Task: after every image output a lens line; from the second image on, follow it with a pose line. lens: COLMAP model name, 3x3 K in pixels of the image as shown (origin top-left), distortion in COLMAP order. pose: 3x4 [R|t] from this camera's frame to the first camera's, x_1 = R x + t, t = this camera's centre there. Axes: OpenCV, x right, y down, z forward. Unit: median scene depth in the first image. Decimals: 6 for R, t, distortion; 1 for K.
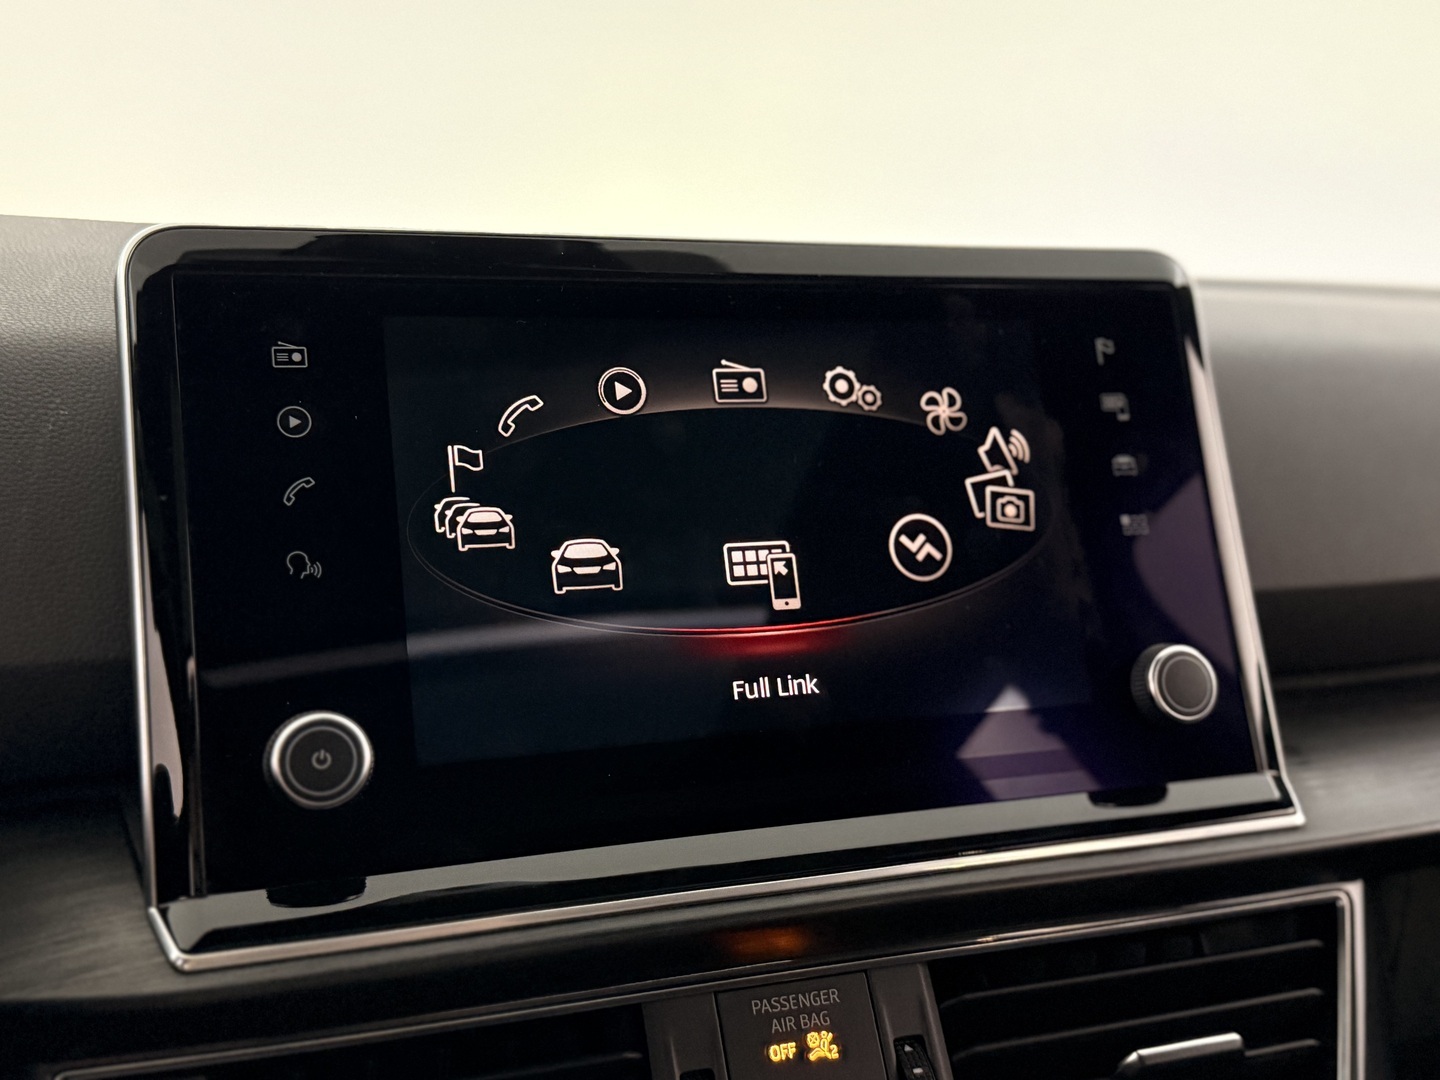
lens RADIAL K [[1505.7, 0, 720.0], [0, 1505.7, 540.0], [0, 0, 1]] dist [0.011850, 0.006462]
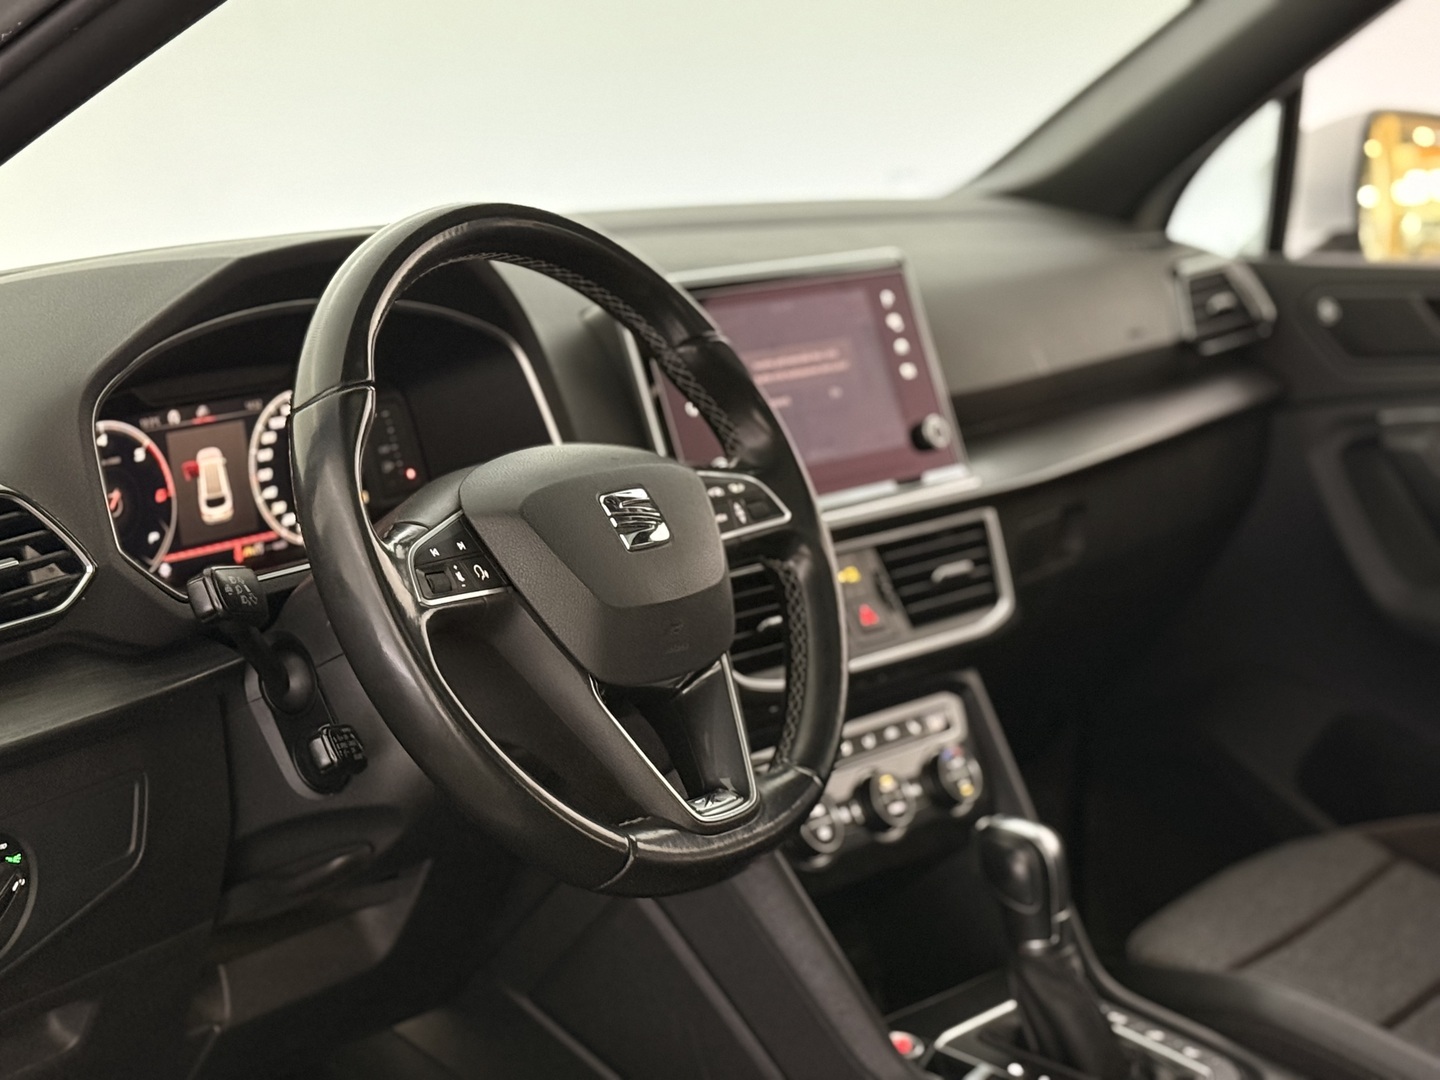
lens RADIAL K [[2786.6, 0, 719.6], [0, 2786.6, 567.6], [0, 0, 1]] dist [0.371578, 0.069713]
pose [[0.882777, -0.108206, 0.457160, -2.487423], [0.062040, 0.991442, 0.114867, -0.273196], [-0.465677, -0.073039, 0.881935, -3.389269]]
